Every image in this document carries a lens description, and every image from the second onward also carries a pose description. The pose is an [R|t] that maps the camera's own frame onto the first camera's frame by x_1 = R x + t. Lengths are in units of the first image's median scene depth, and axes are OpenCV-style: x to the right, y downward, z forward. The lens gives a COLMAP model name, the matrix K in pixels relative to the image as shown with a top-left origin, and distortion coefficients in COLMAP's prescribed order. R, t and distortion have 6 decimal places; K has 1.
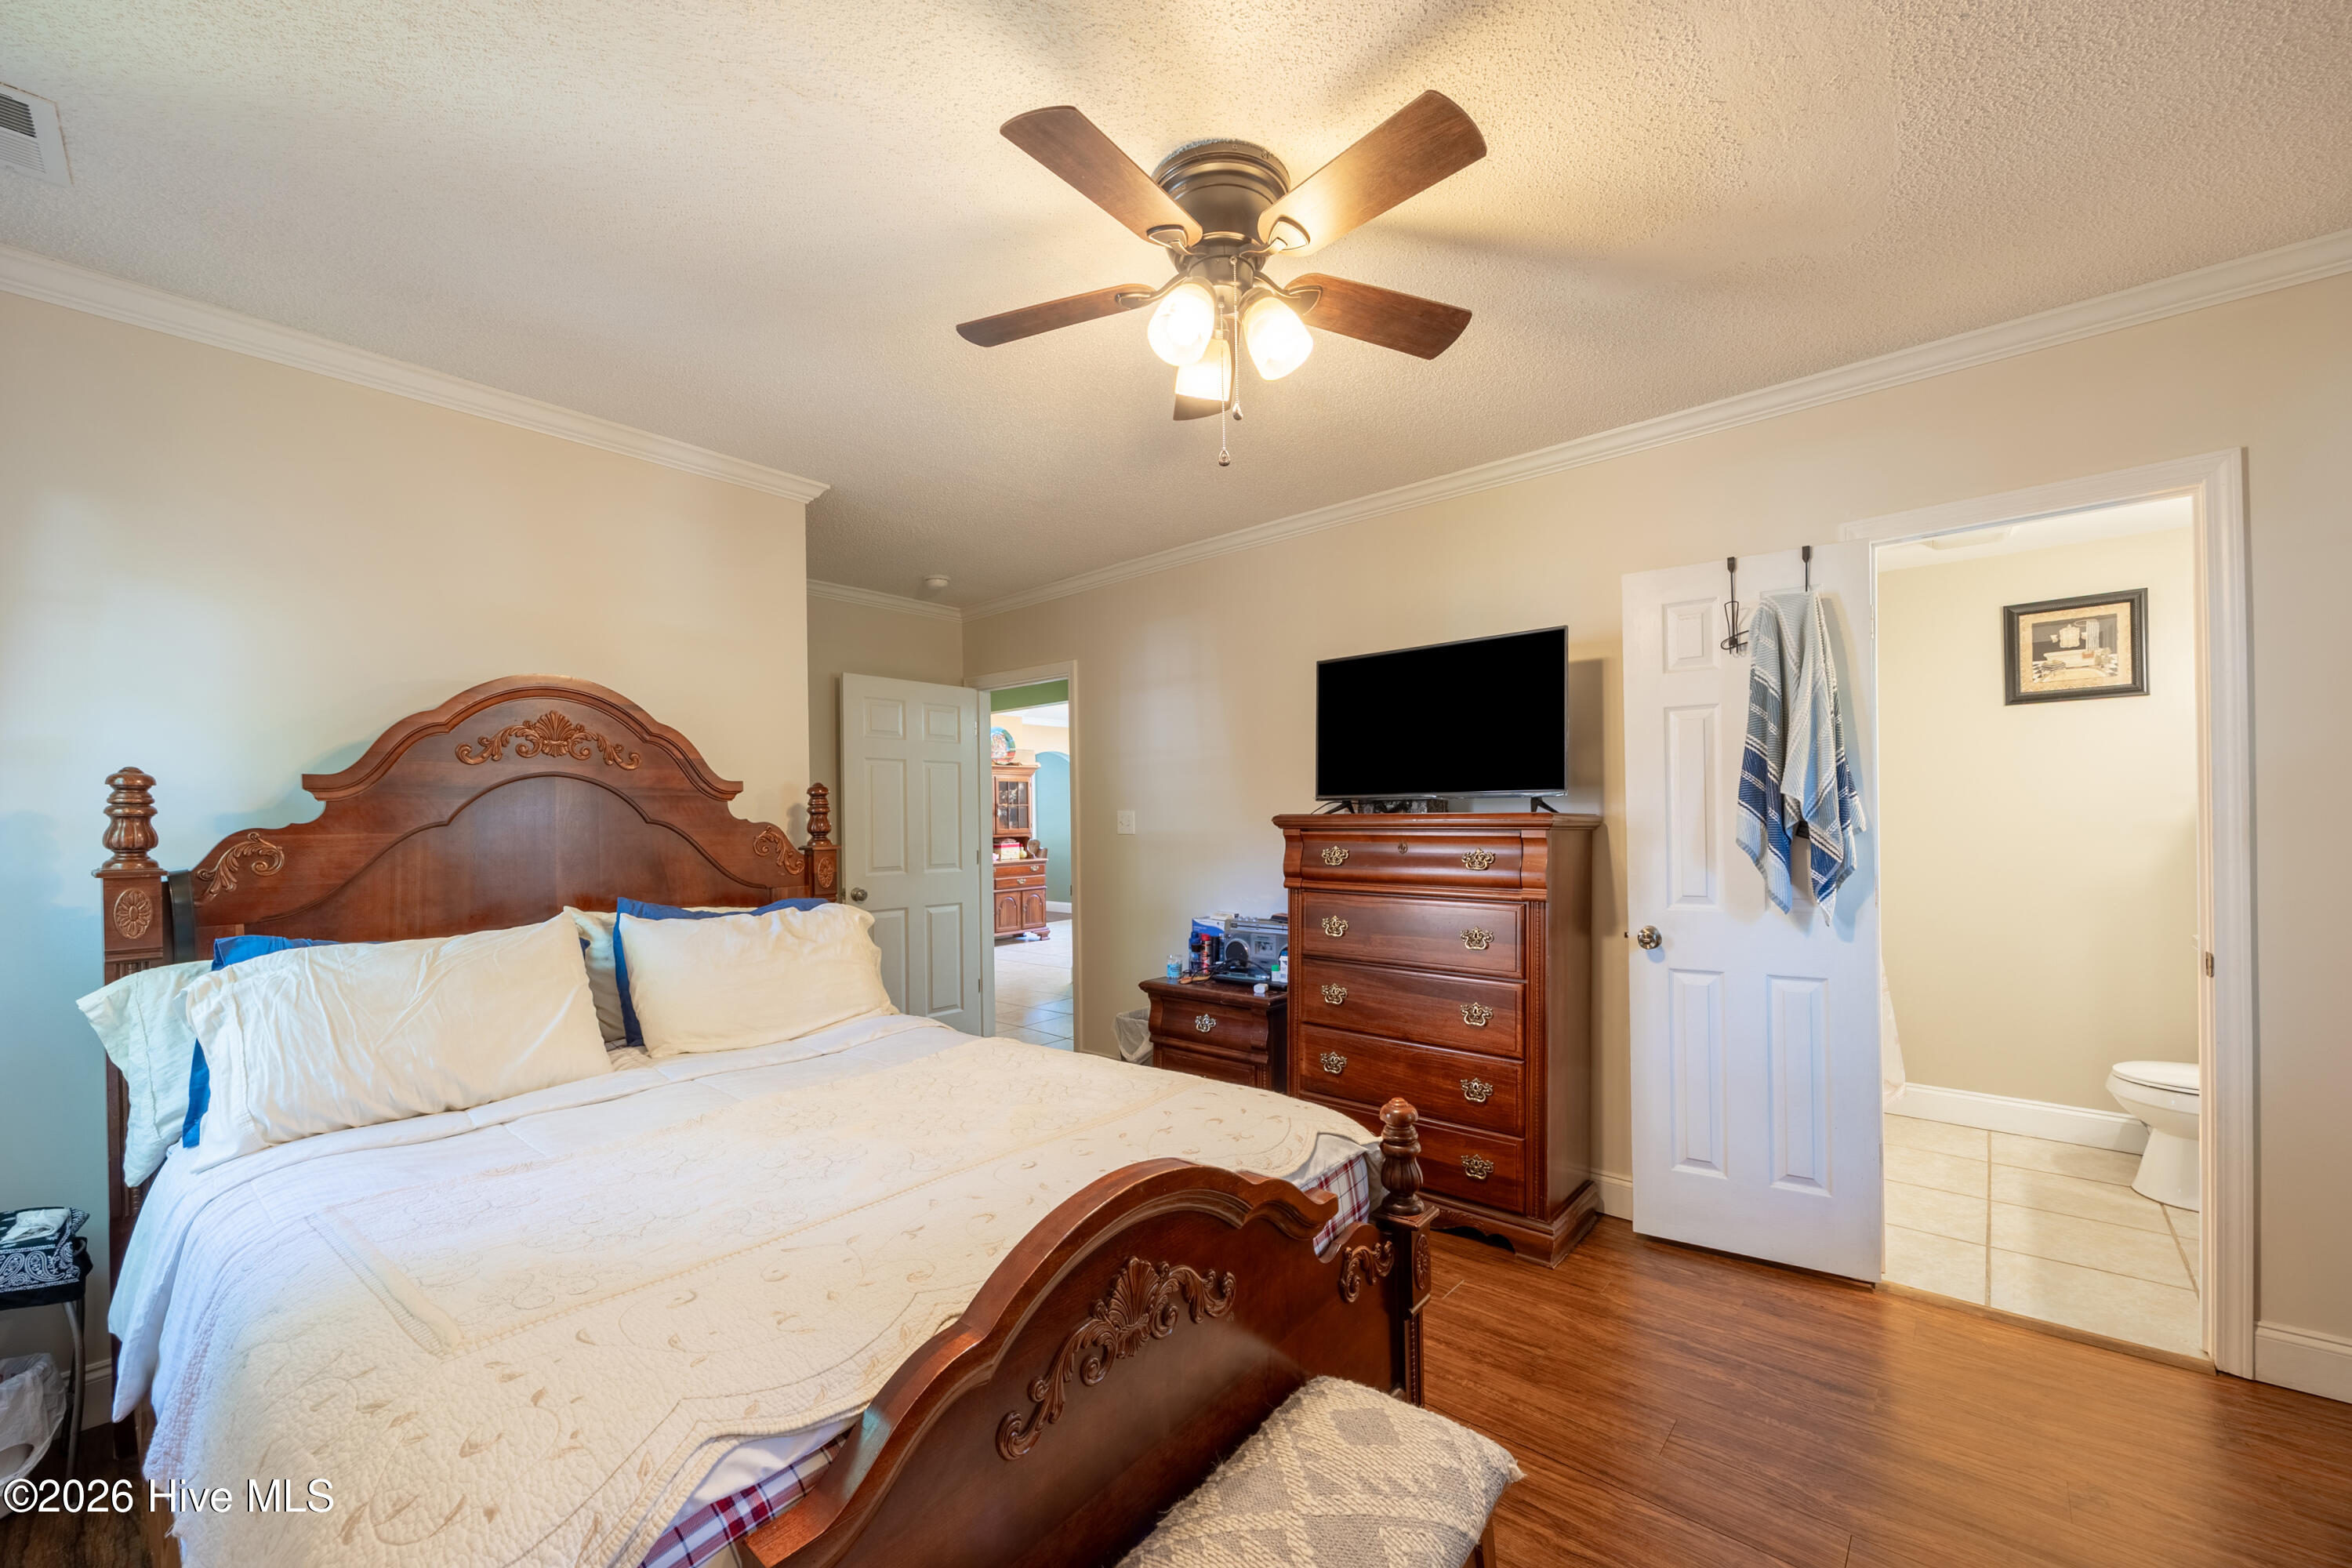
lens RADIAL K [[911.0, 0, 1176.0], [0, 911.0, 784.0], [0, 0, 1]] dist [-0.000917, -0.000010]
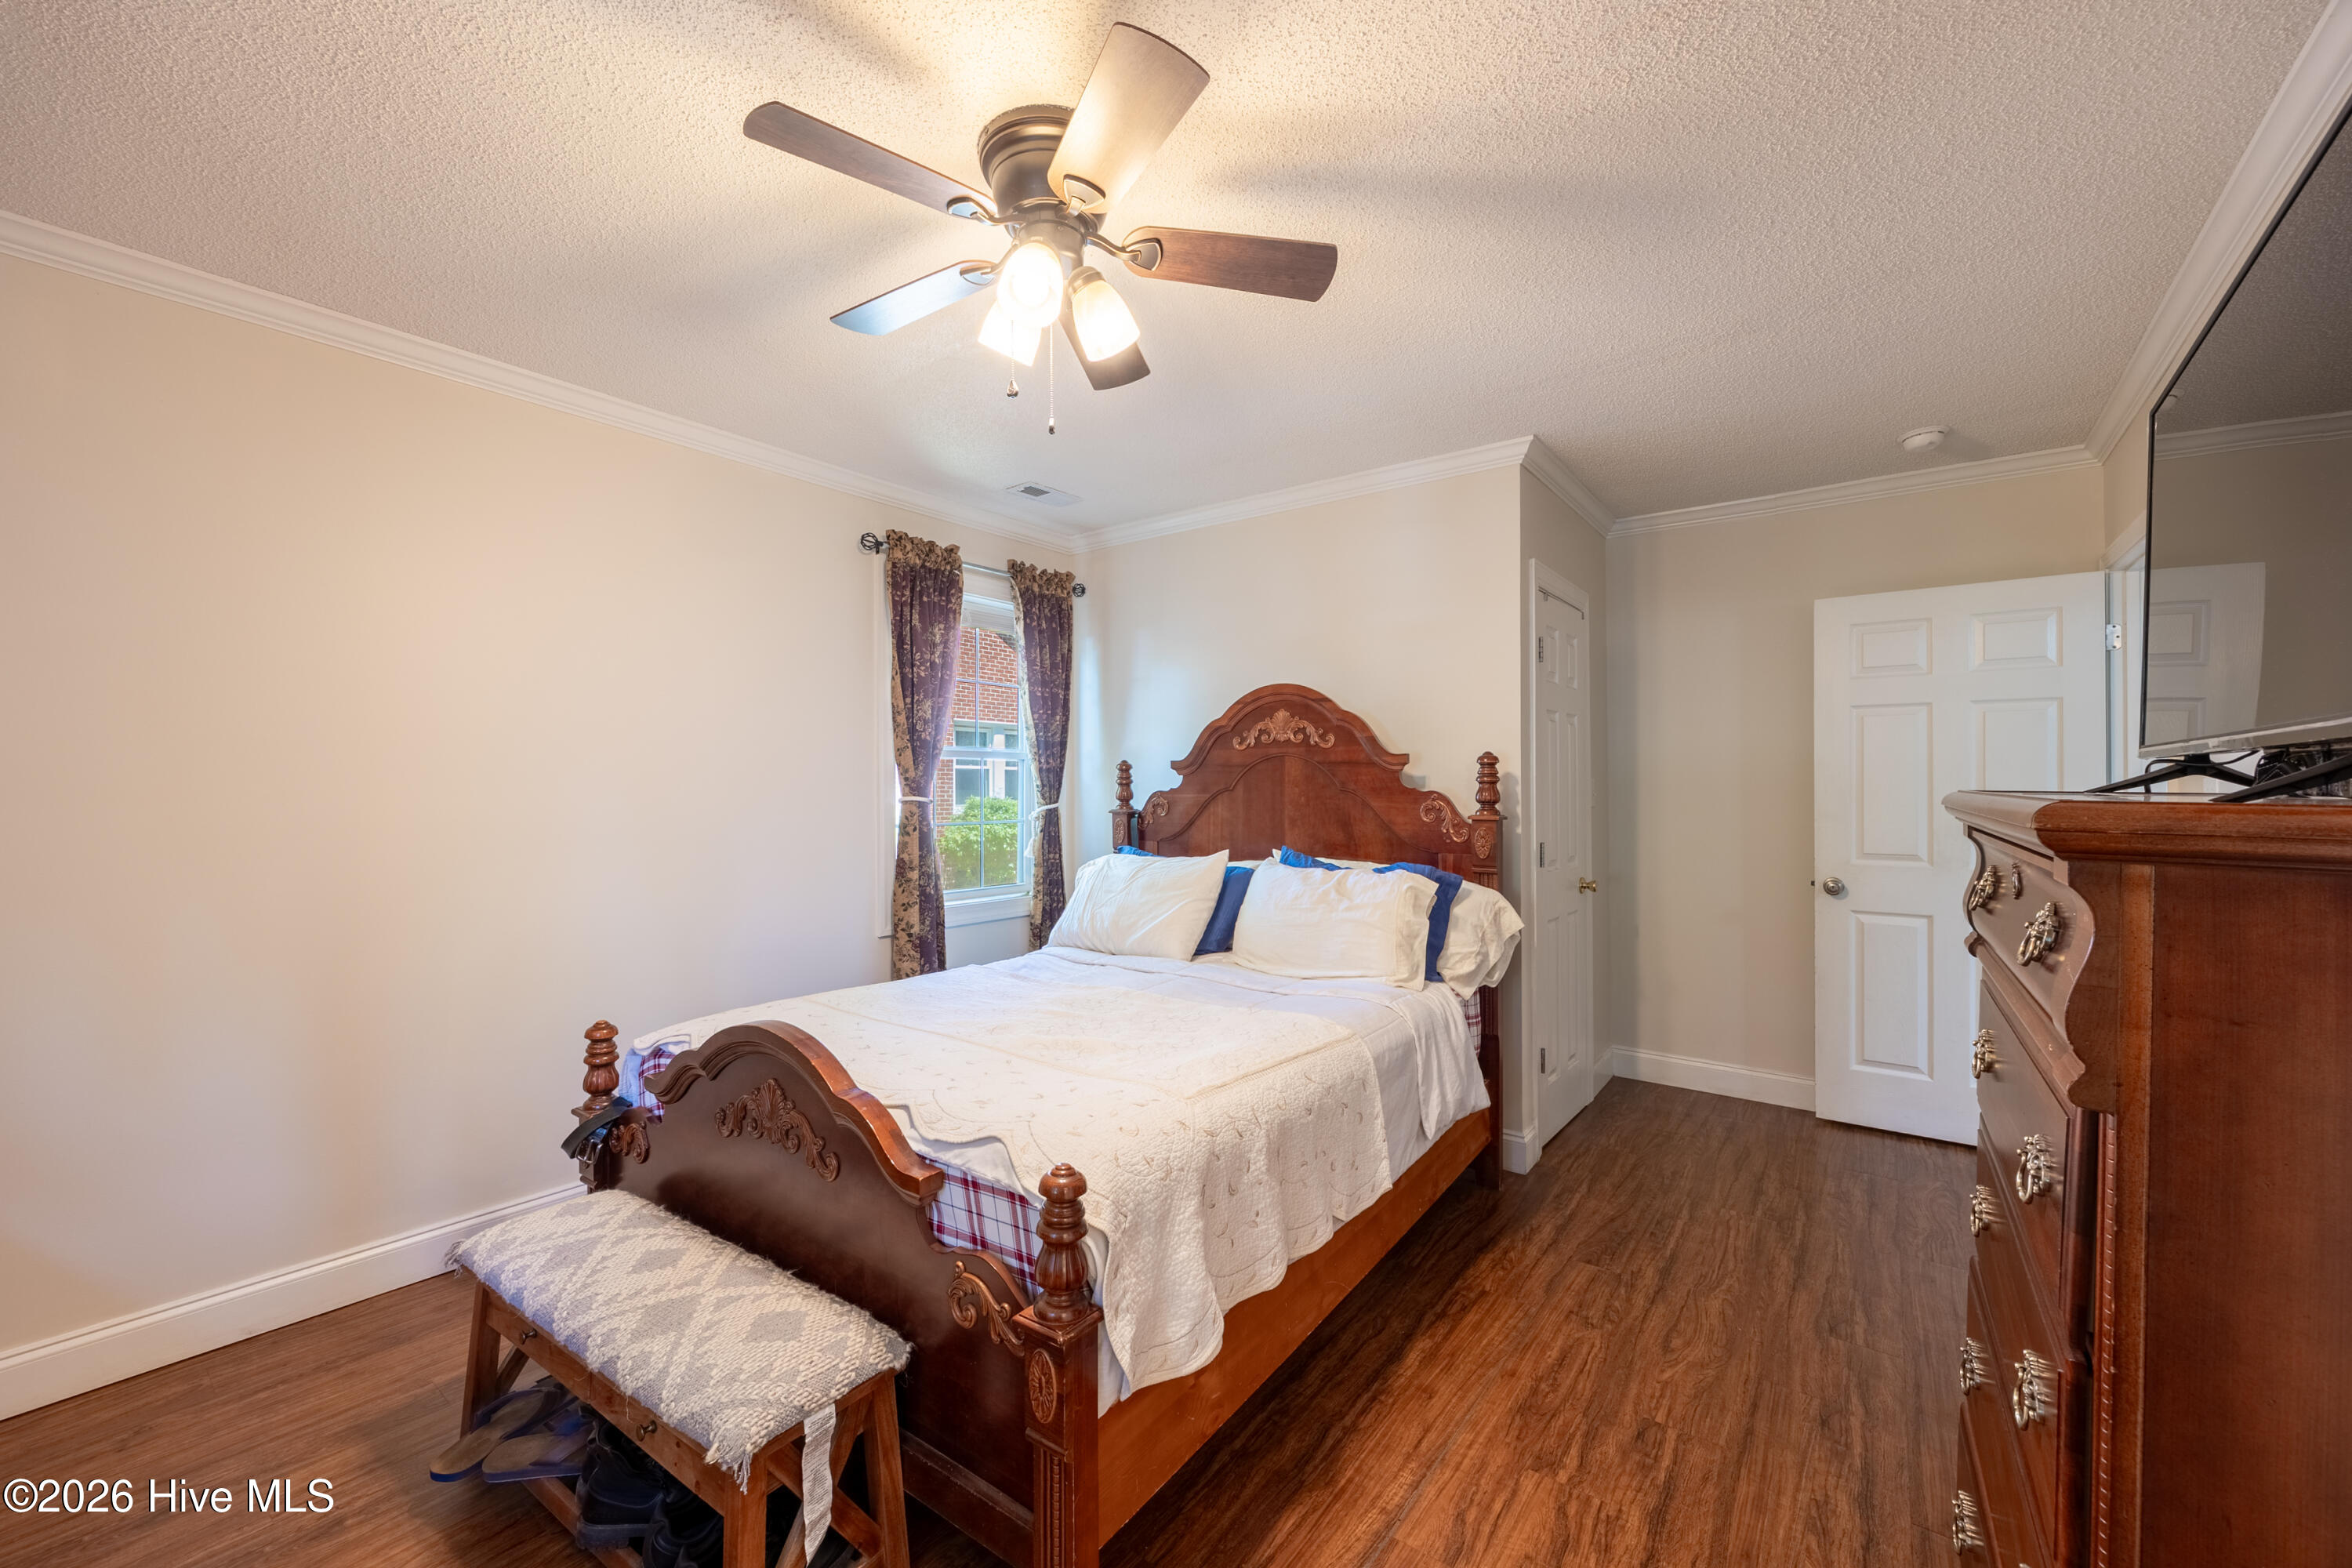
lens RADIAL K [[911.0, 0, 1176.0], [0, 911.0, 784.0], [0, 0, 1]] dist [-0.000917, -0.000010]
pose [[0.068839, 0.005016, -0.997615, 0.837977], [0.033970, 0.999396, 0.007369, 0.021733], [0.997049, -0.034396, 0.068627, 0.878760]]
